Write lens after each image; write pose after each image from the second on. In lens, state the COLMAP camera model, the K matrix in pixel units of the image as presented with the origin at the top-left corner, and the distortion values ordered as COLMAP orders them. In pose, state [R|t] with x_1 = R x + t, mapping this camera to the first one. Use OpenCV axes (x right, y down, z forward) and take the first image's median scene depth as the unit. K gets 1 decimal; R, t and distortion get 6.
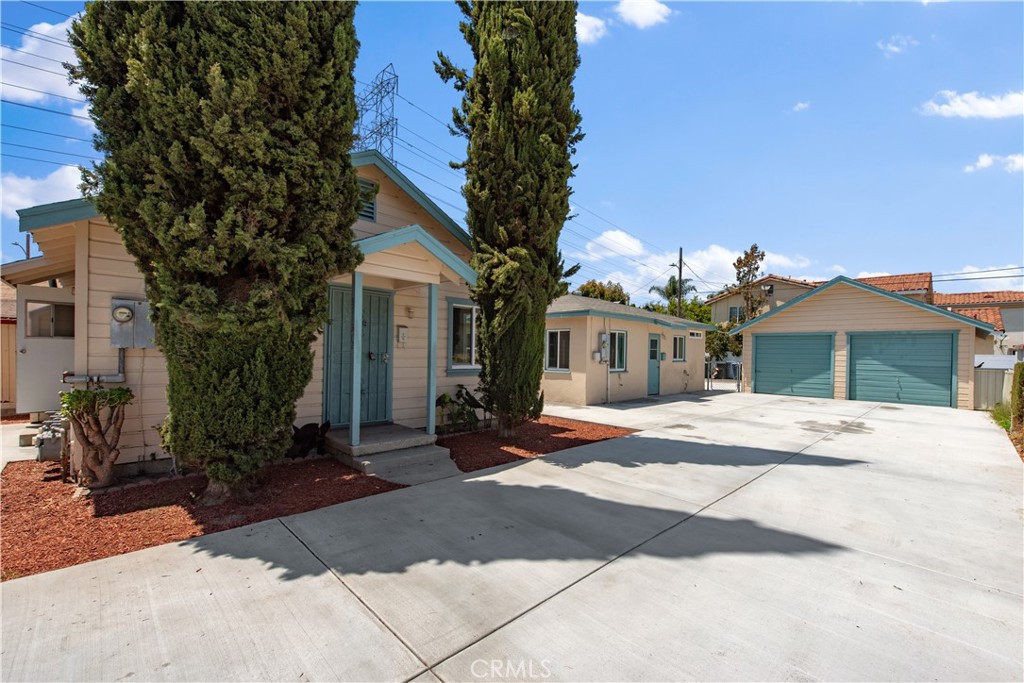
lens RADIAL K [[427.2, 0, 514.3], [0, 427.2, 356.6], [0, 0, 1]] dist [0.018711, -0.008484]
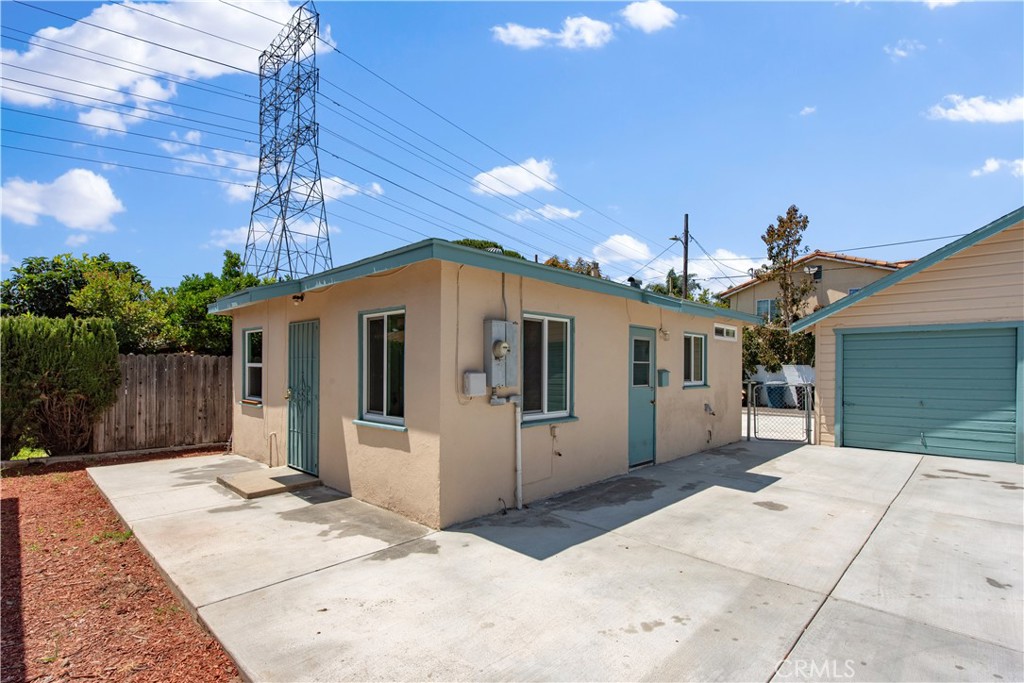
lens RADIAL K [[483.1, 0, 514.0], [0, 483.1, 368.6], [0, 0, 1]] dist [0.020085, -0.011565]
pose [[0.999251, -0.011195, 0.037055, 0.199685], [0.011551, 0.999889, -0.009405, -0.008277], [-0.036945, 0.009826, 0.999269, 0.575691]]
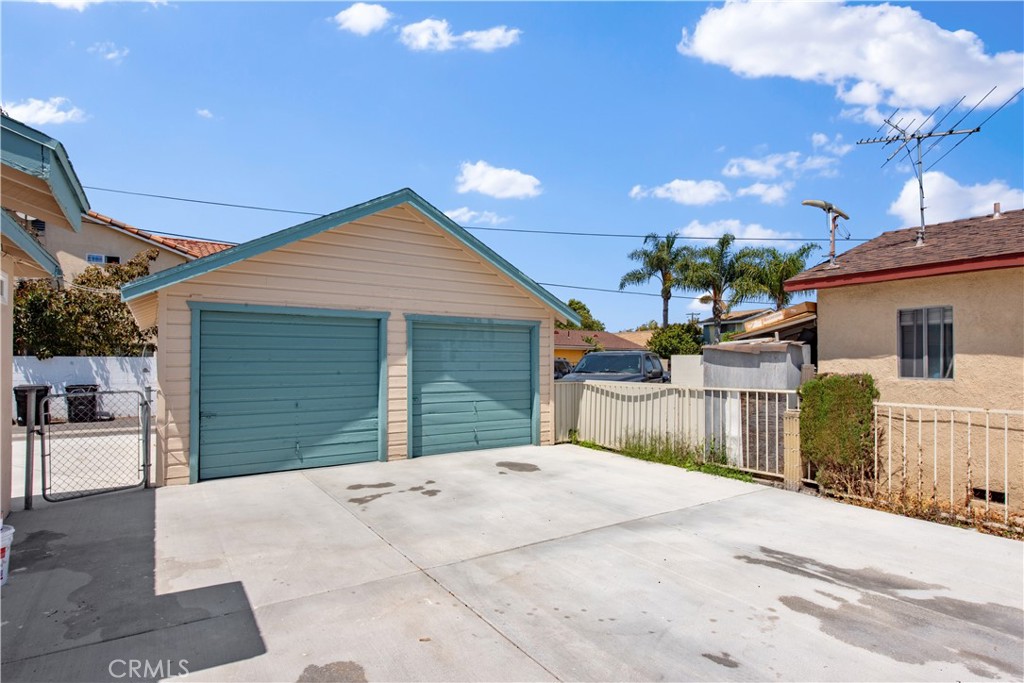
lens RADIAL K [[533.0, 0, 516.6], [0, 533.0, 360.0], [0, 0, 1]] dist [0.024123, -0.015471]
pose [[0.171850, -0.011031, 0.985061, 0.252267], [0.012963, 0.999876, 0.008935, -0.012607], [-0.985038, 0.011234, 0.171972, 0.896436]]
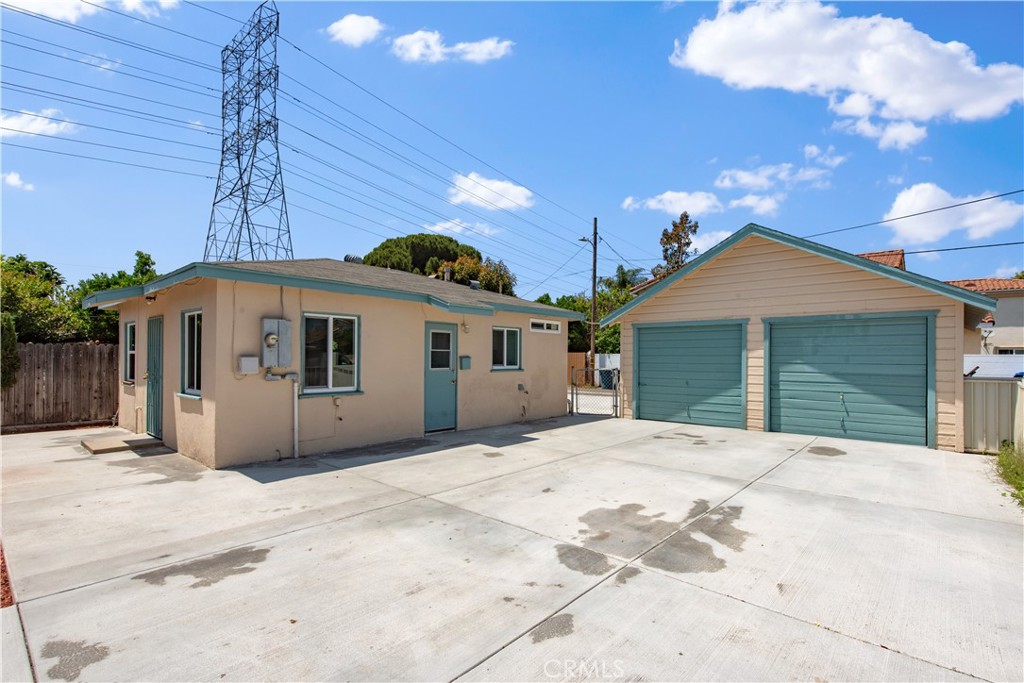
lens RADIAL K [[478.4, 0, 516.2], [0, 478.4, 356.9], [0, 0, 1]] dist [0.019241, -0.011828]
pose [[0.996614, -0.010680, 0.081529, 0.427829], [0.011717, 0.999856, -0.012258, 0.000825], [-0.081386, 0.013172, 0.996596, 0.415091]]
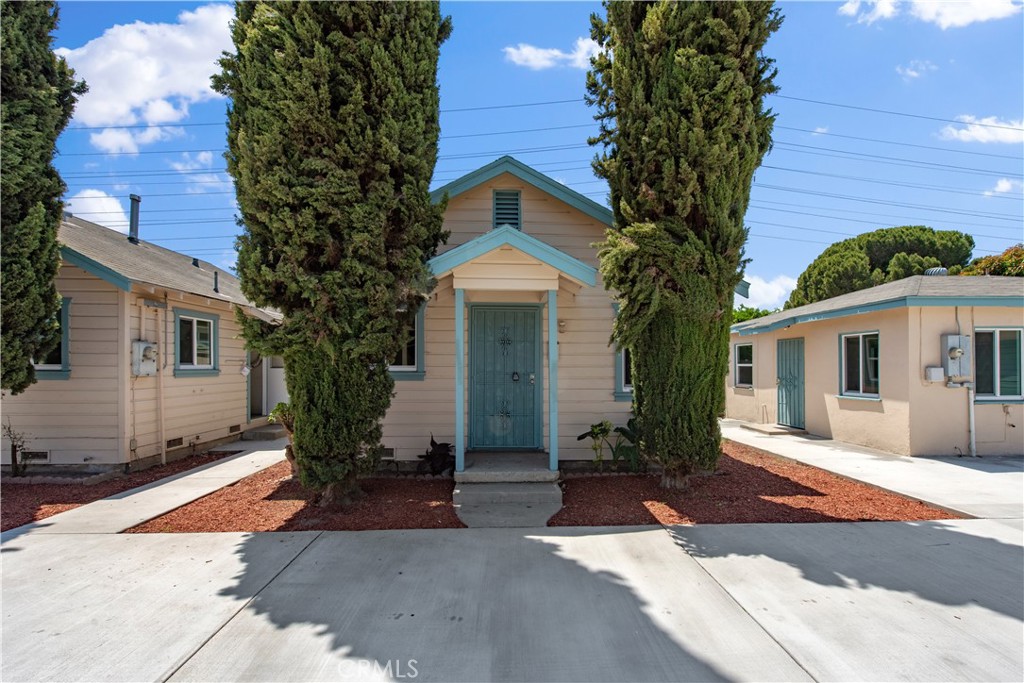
lens RADIAL K [[445.3, 0, 516.7], [0, 445.3, 364.8], [0, 0, 1]] dist [0.015137, -0.007813]
pose [[0.743509, -0.022830, -0.668337, 0.168812], [0.006295, 0.999612, -0.027143, -0.000078], [0.668697, 0.015973, 0.743364, 0.152060]]
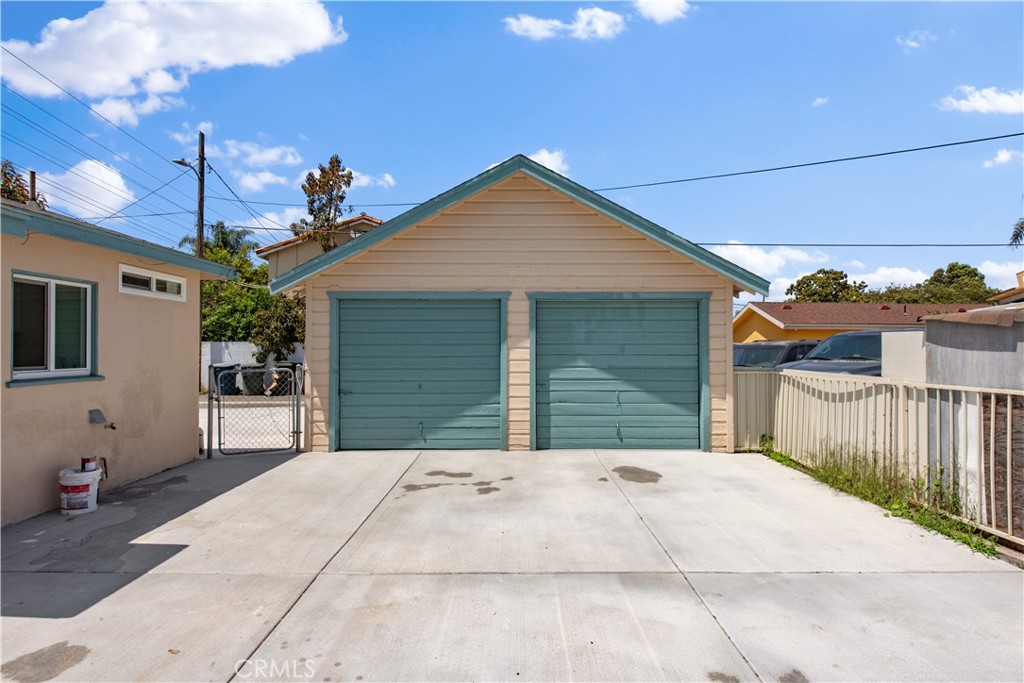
lens RADIAL K [[548.3, 0, 513.7], [0, 548.3, 345.9], [0, 0, 1]] dist [0.018193, -0.009481]
pose [[0.690386, -0.013123, 0.723322, 0.417788], [0.019196, 0.999816, -0.000183, -0.004728], [-0.723186, 0.014011, 0.690511, 0.726217]]
